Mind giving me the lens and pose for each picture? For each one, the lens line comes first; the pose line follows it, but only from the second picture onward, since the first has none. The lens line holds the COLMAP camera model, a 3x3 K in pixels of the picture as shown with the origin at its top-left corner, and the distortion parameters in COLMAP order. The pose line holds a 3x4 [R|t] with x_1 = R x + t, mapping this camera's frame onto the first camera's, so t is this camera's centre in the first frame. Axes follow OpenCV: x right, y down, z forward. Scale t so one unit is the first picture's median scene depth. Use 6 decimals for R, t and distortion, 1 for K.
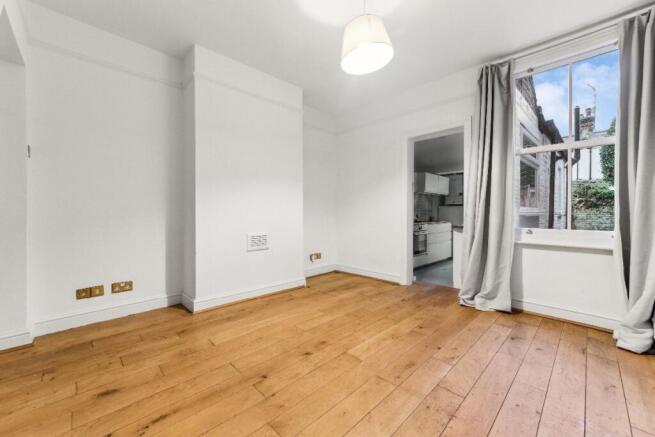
lens RADIAL K [[253.5, 0, 331.1], [0, 253.5, 218.4], [0, 0, 1]] dist [-0.001679, -0.000349]
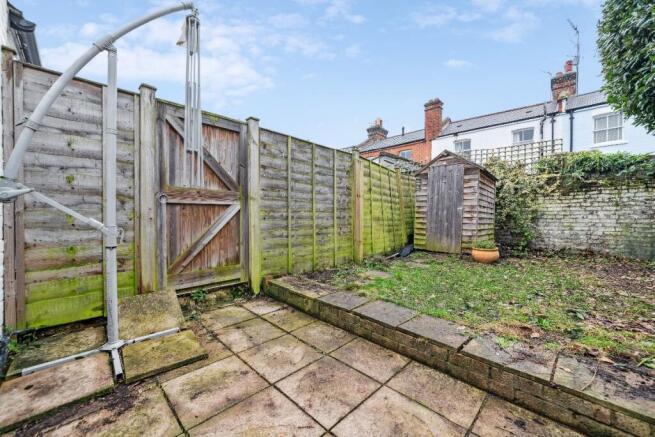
lens RADIAL K [[253.5, 0, 325.7], [0, 253.5, 217.0], [0, 0, 1]] dist [-0.001679, -0.000349]
pose [[0.999683, 0.004168, 0.024848, 0.551327], [-0.003945, 0.999951, -0.009033, 0.008333], [-0.024884, 0.008932, 0.999650, 0.536829]]
